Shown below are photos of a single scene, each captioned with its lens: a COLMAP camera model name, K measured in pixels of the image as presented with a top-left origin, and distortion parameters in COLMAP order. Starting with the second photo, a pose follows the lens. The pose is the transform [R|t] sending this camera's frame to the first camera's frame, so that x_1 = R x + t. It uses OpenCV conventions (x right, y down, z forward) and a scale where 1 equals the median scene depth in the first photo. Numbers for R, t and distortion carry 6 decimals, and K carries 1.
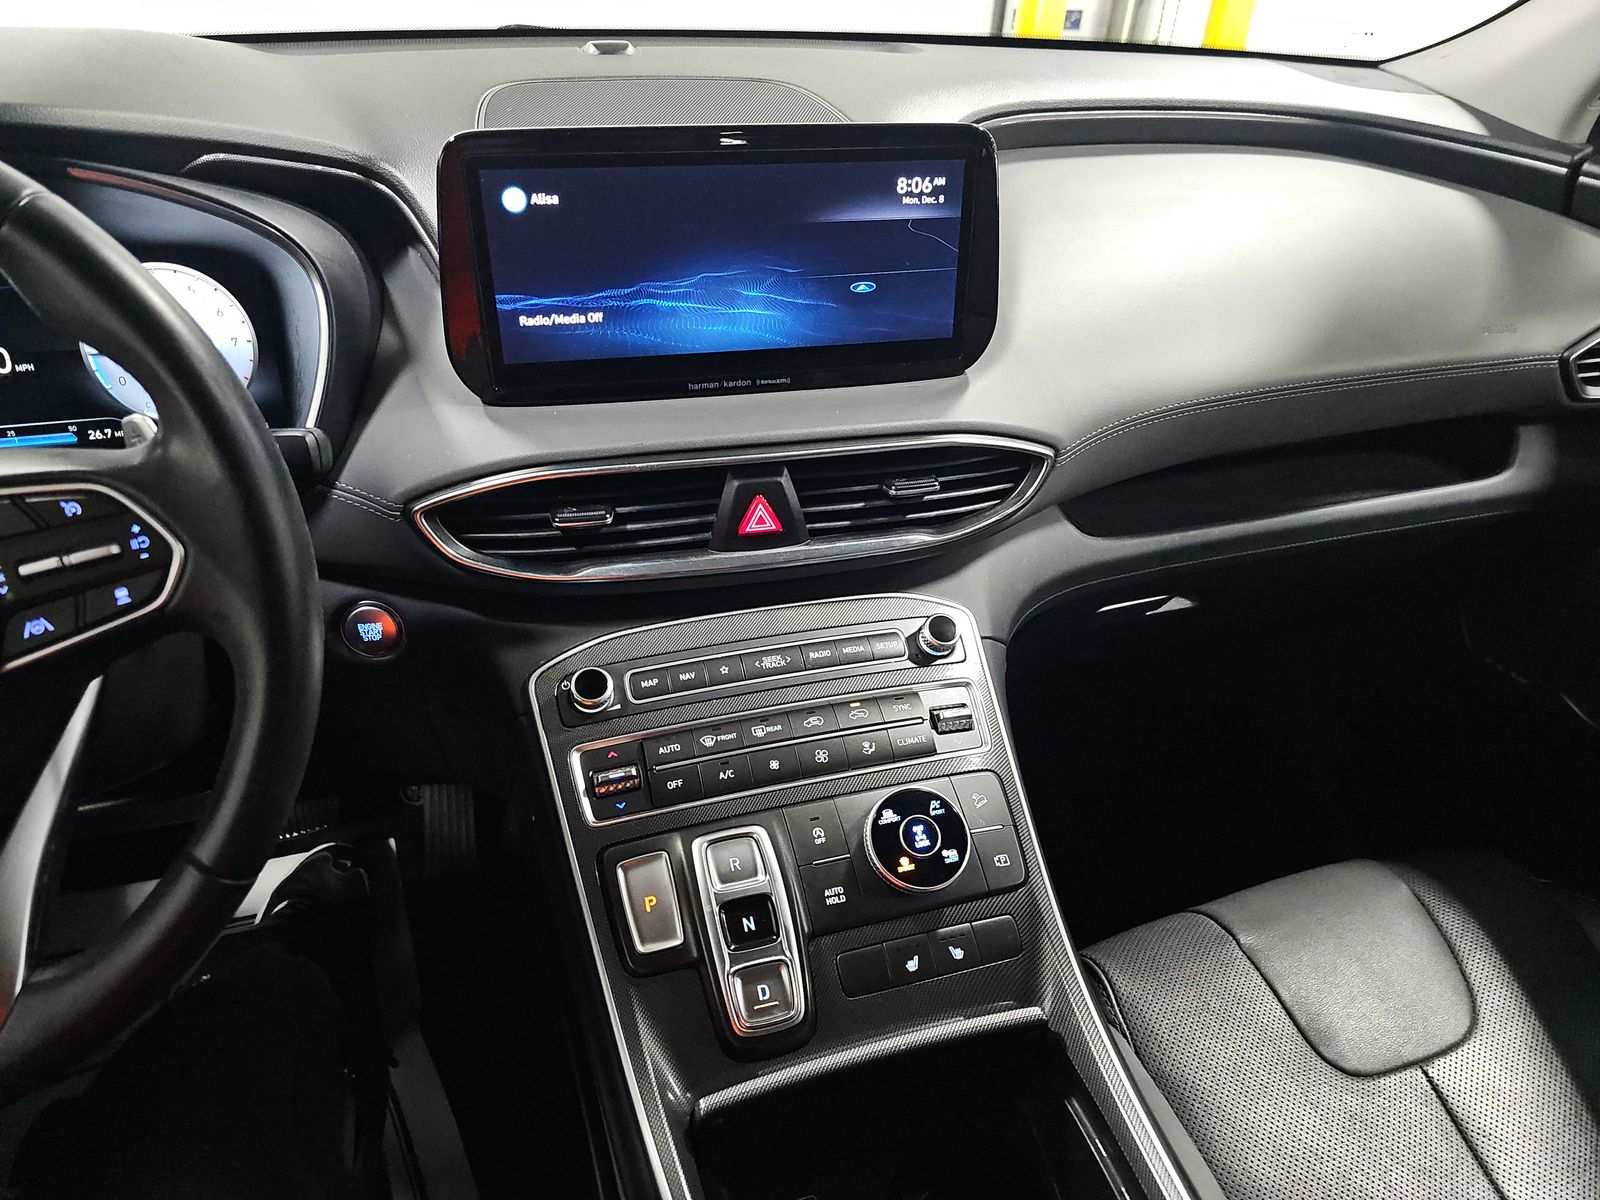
lens RADIAL K [[1057.0, 0, 791.0], [0, 1057.0, 601.0], [0, 0, 1]] dist [0.102740, -0.093958]
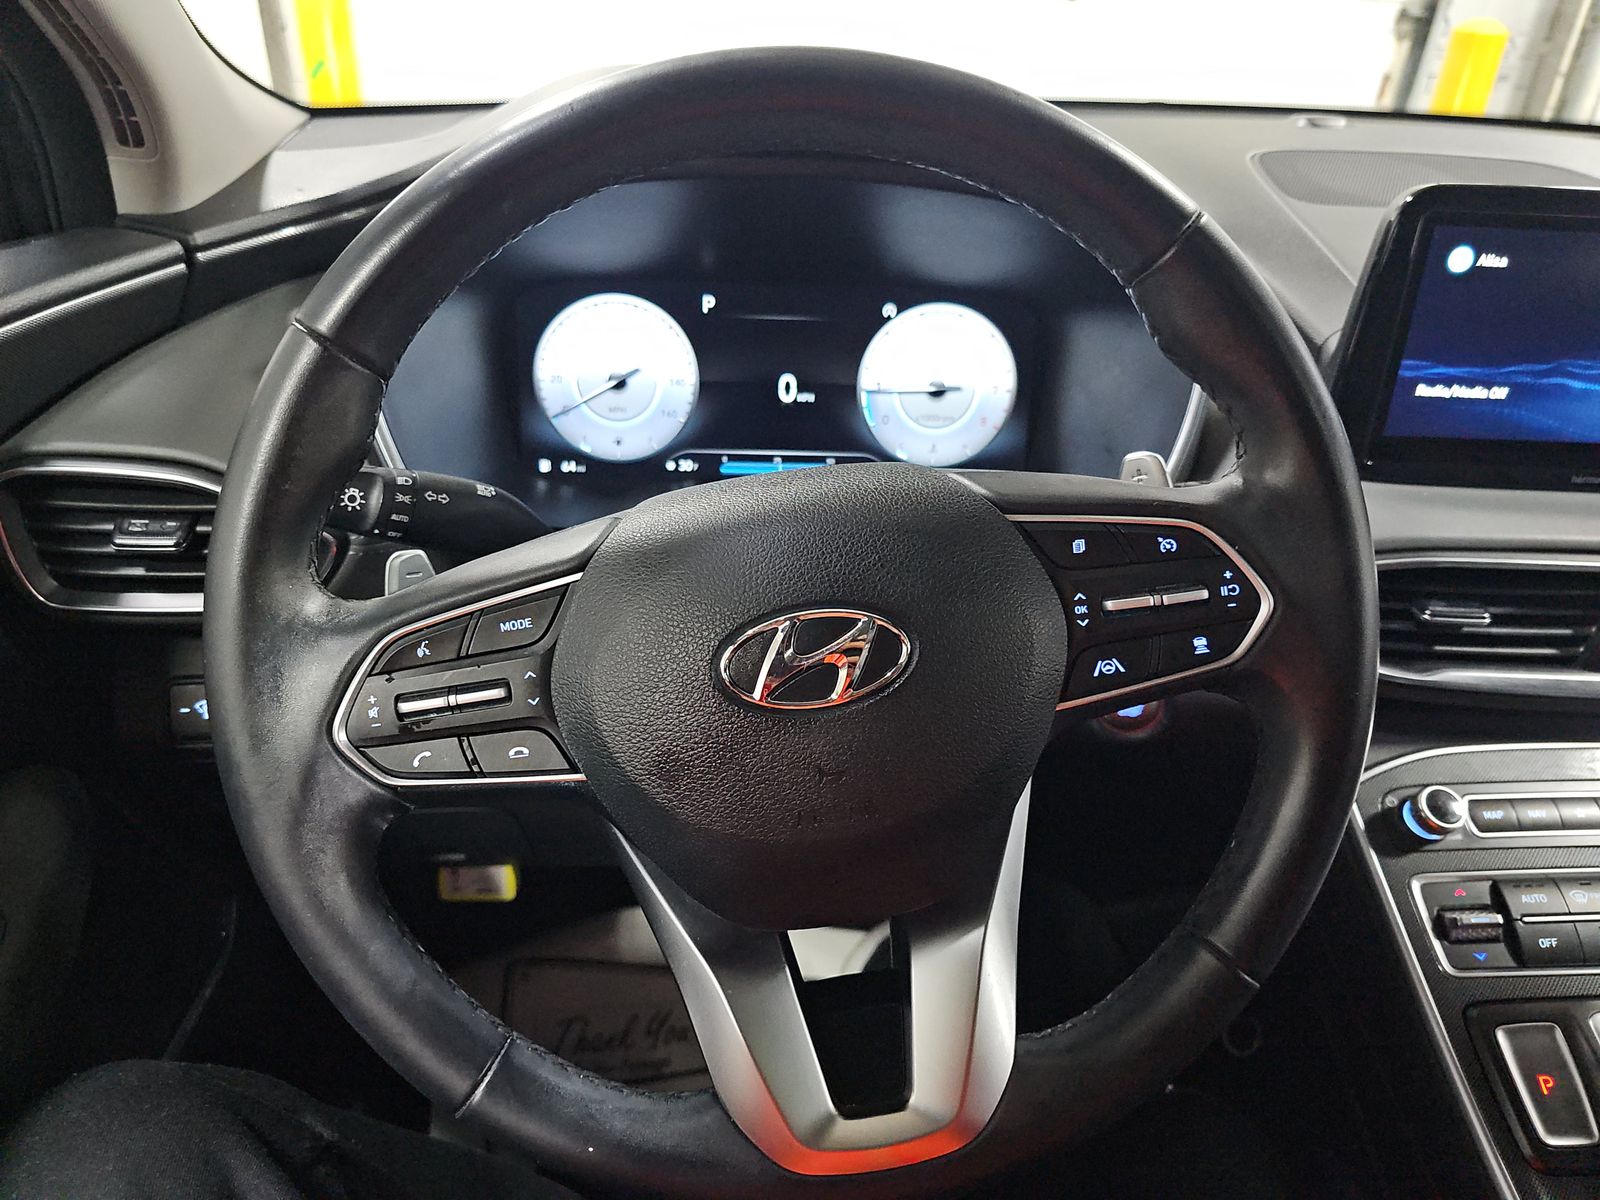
lens RADIAL K [[1057.0, 0, 791.0], [0, 1057.0, 601.0], [0, 0, 1]] dist [0.102740, -0.093958]
pose [[0.976712, 0.127785, -0.172351, -0.585566], [-0.141586, 0.987429, -0.070267, 0.051814], [0.161206, 0.093033, 0.982526, 0.037302]]
